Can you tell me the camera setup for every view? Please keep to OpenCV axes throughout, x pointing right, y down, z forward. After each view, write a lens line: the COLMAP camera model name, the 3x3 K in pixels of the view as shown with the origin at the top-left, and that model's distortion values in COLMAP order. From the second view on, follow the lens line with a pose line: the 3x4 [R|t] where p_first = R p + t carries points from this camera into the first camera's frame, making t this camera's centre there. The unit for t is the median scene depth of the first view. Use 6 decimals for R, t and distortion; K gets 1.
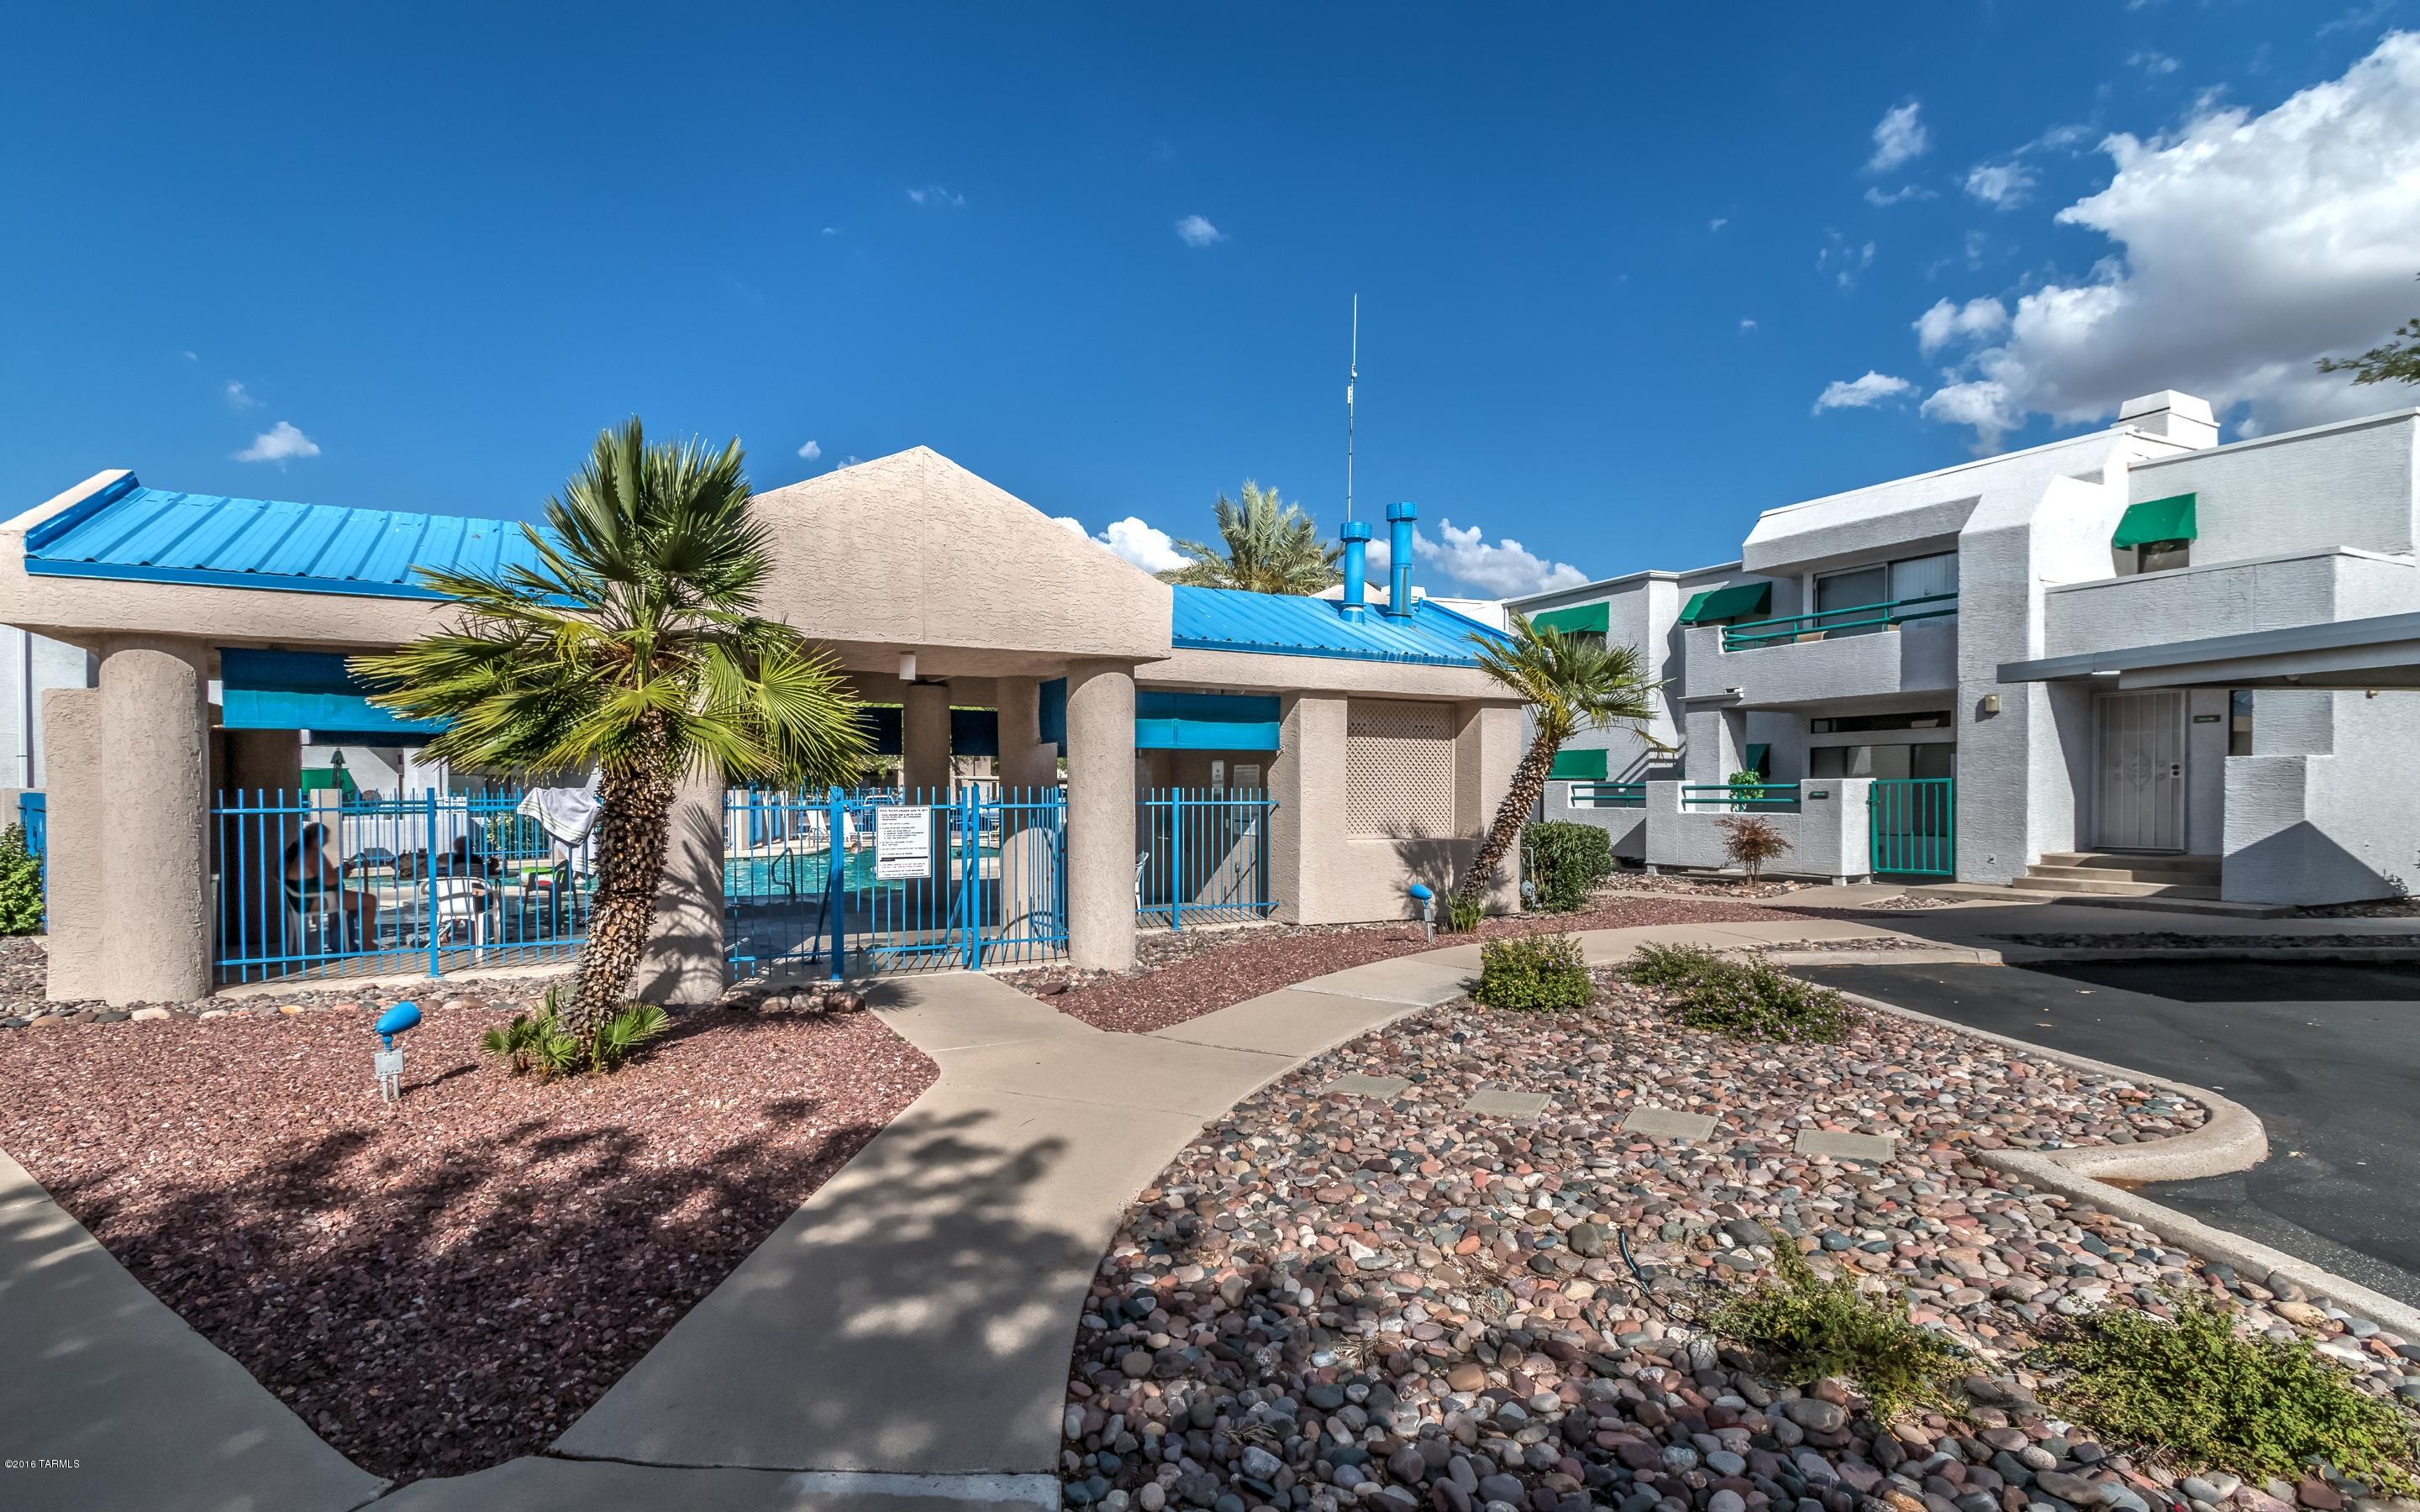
lens RADIAL K [[2225.7, 0, 1210.5], [0, 2225.7, 963.8], [0, 0, 1]] dist [-0.007218, -0.003161]
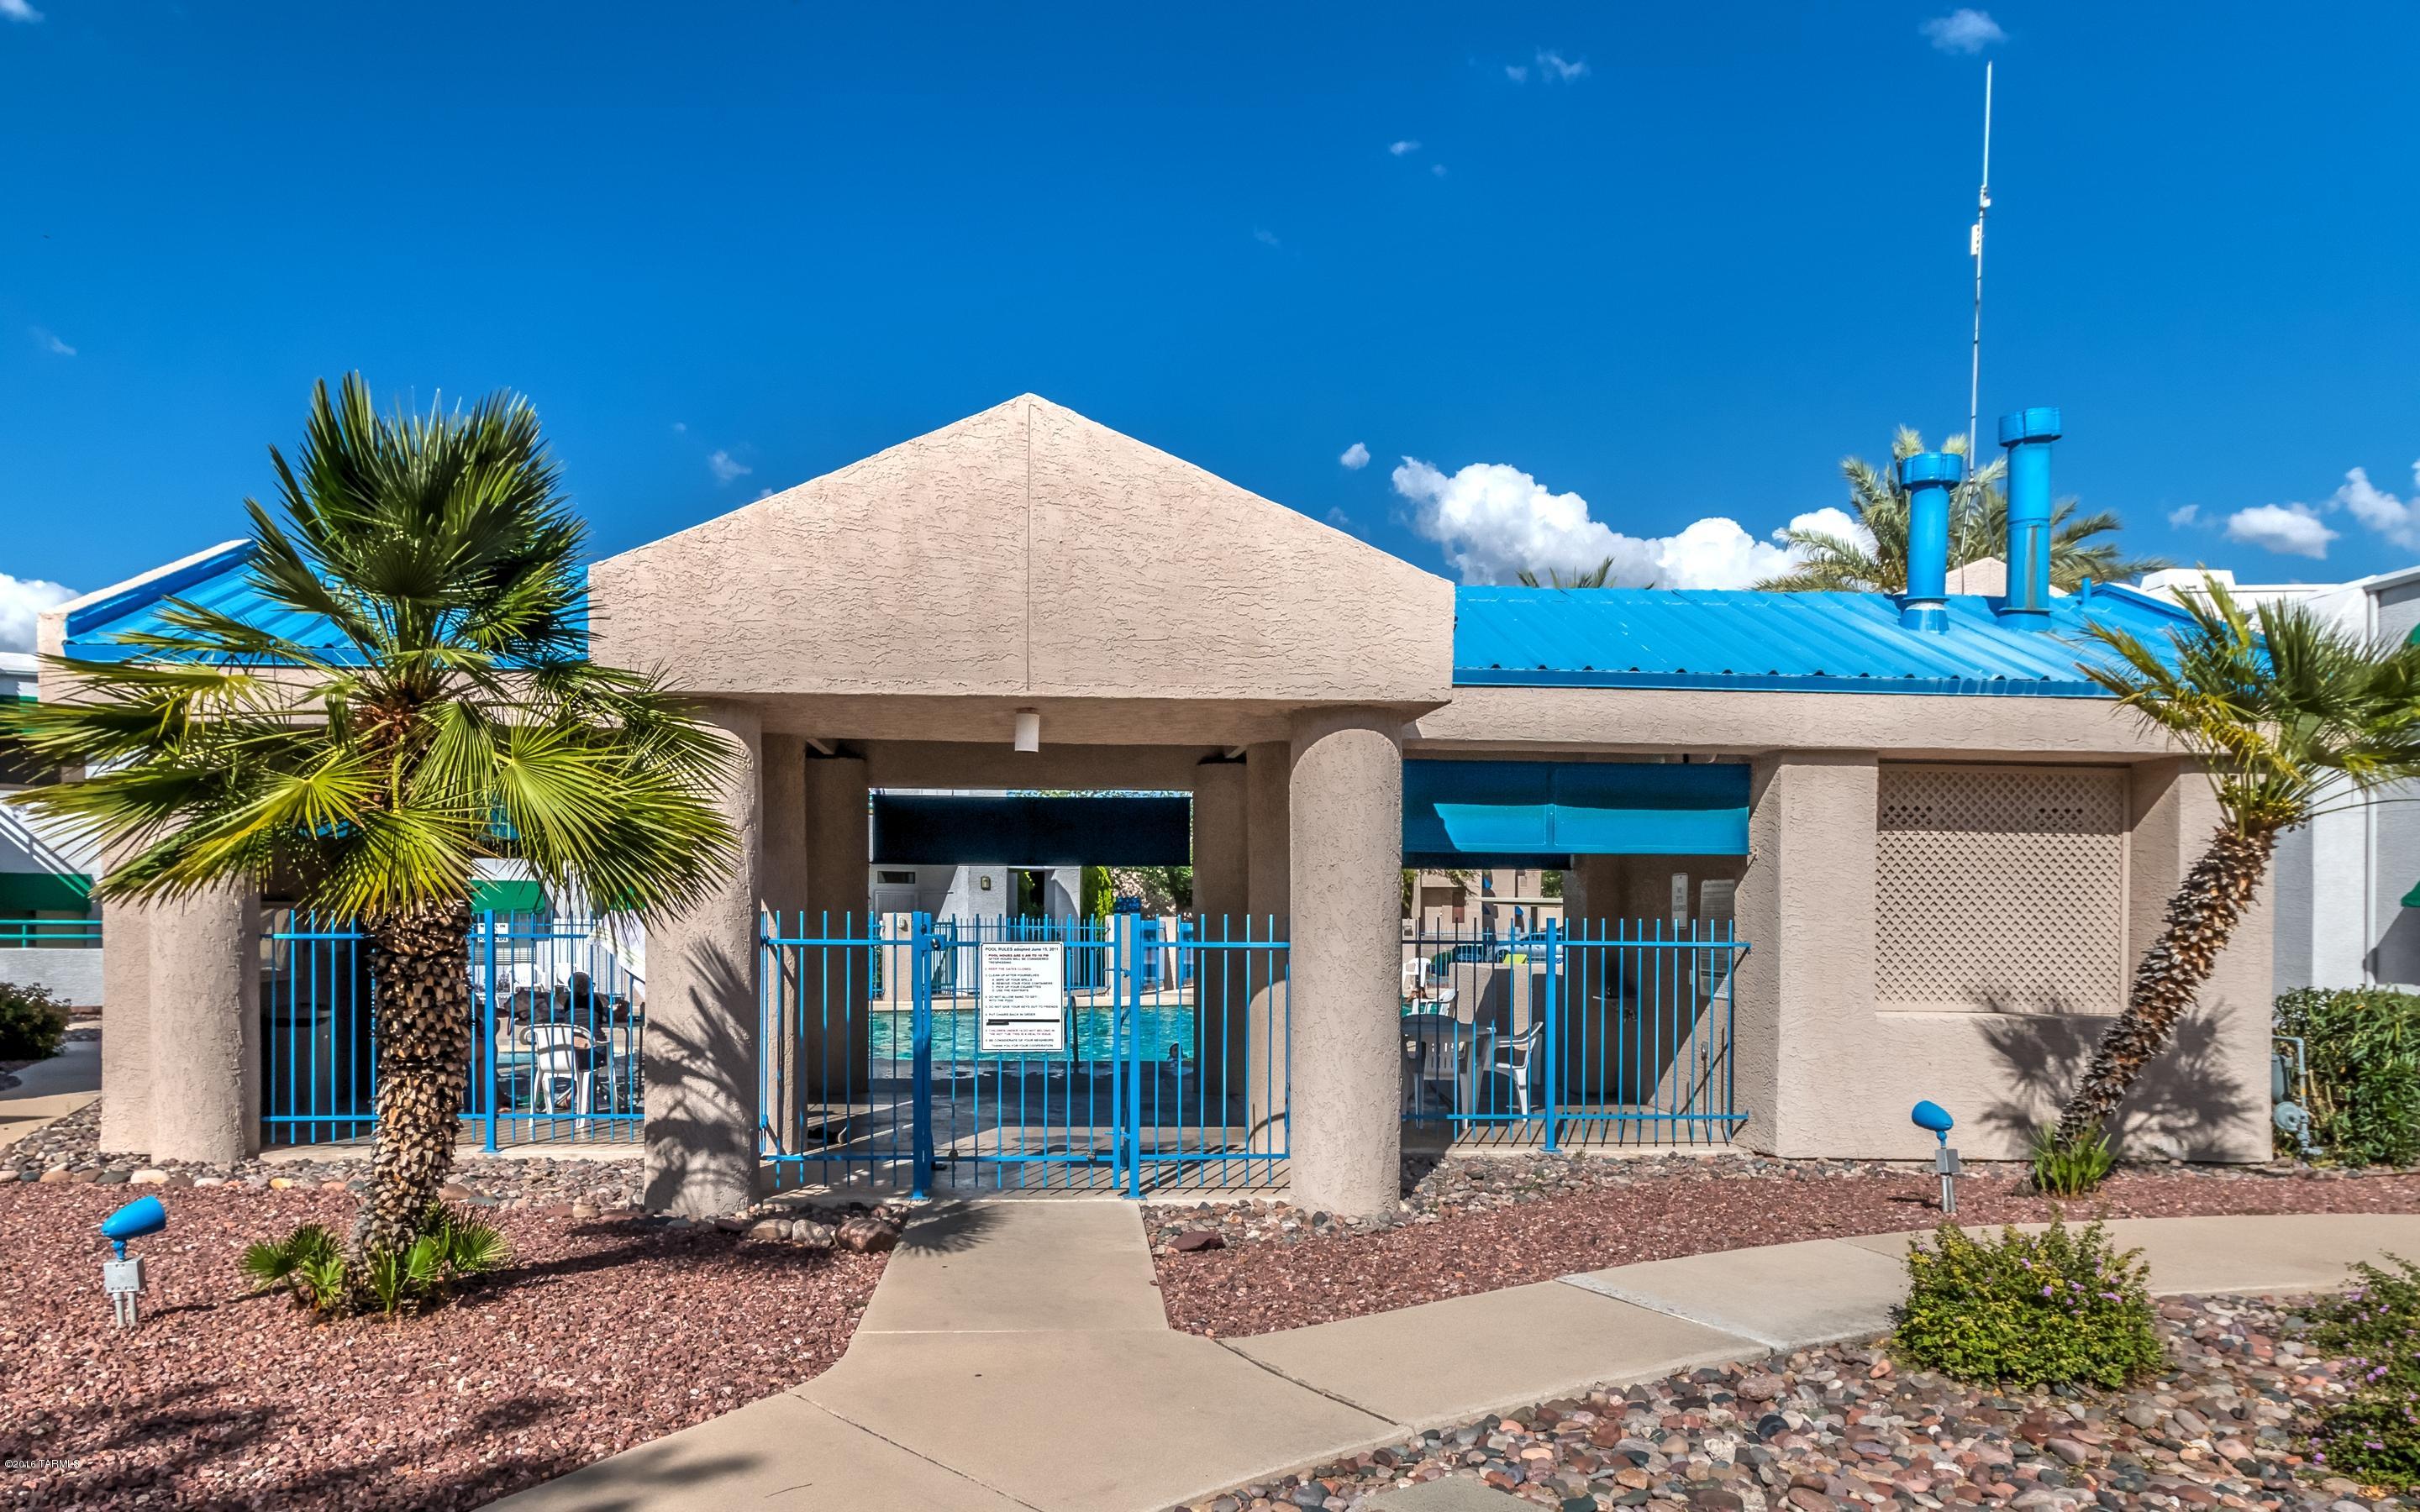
lens RADIAL K [[2225.7, 0, 1210.5], [0, 2225.7, 963.8], [0, 0, 1]] dist [-0.007218, -0.003161]
pose [[0.789922, 0.022967, -0.612777, 0.308808], [-0.054563, 0.997967, -0.032933, -0.045656], [0.610775, 0.059450, 0.789569, 0.511671]]
